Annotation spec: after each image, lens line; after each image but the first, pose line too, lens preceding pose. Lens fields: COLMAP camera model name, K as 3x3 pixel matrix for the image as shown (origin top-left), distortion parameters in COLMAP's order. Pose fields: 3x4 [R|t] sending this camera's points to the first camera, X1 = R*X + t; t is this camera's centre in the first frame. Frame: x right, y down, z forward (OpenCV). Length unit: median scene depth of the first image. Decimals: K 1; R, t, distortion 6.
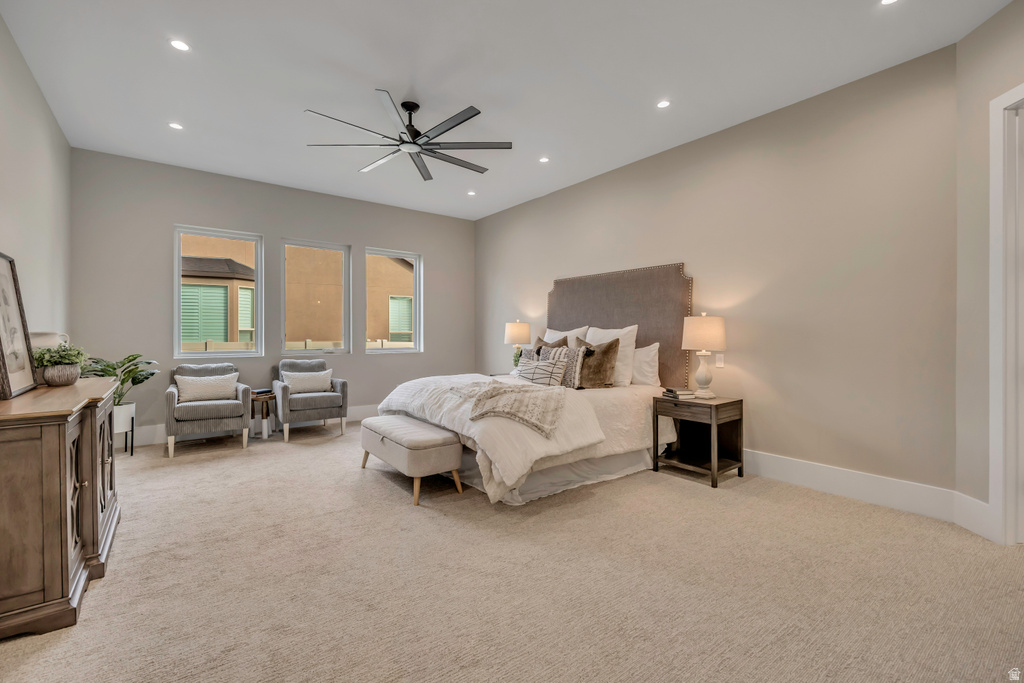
lens RADIAL K [[445.8, 0, 509.2], [0, 445.8, 331.9], [0, 0, 1]] dist [-0.001967, -0.000212]
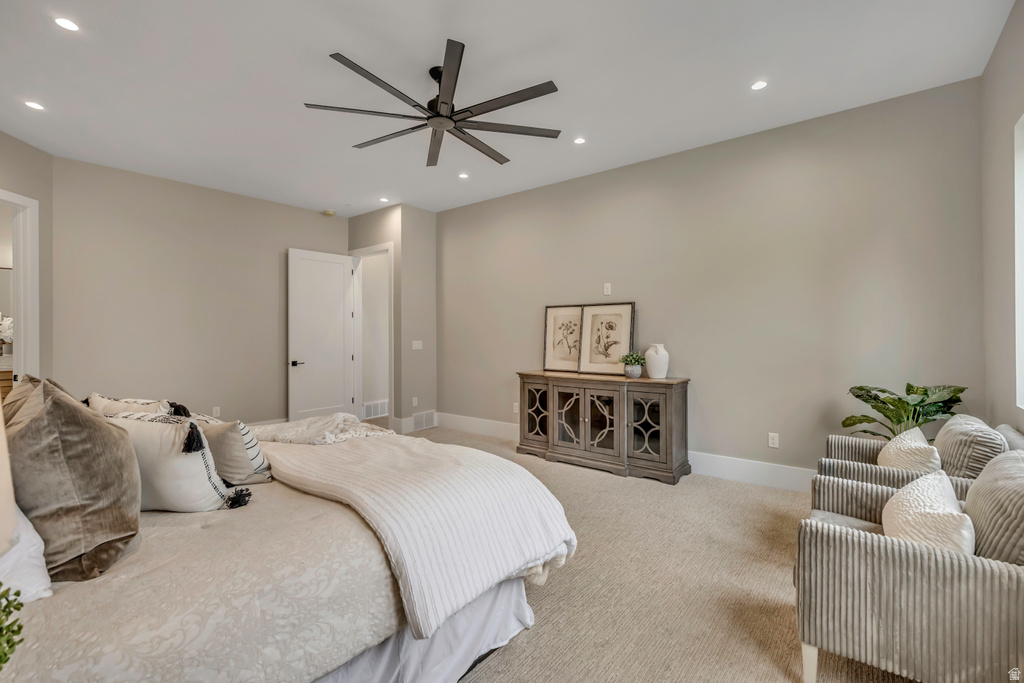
lens RADIAL K [[457.2, 0, 511.3], [0, 457.2, 334.5], [0, 0, 1]] dist [-0.004439, -0.000789]
pose [[-0.967644, 0.001049, -0.252317, -0.137852], [0.001621, 0.999997, -0.002058, -0.022841], [0.252314, -0.002400, -0.967642, 1.876251]]
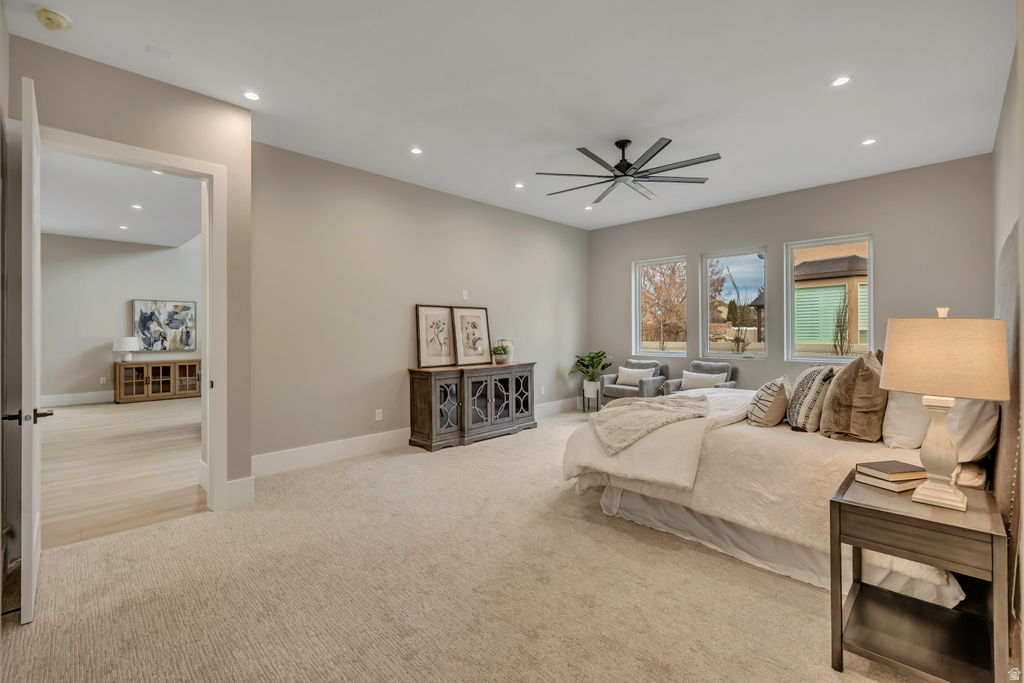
lens RADIAL K [[445.8, 0, 509.2], [0, 445.8, 331.9], [0, 0, 1]] dist [-0.001967, -0.000212]
pose [[0.143824, -0.001102, -0.989603, 0.873558], [0.007344, 0.999973, -0.000047, -0.025703], [0.989576, -0.007261, 0.143828, 0.555304]]
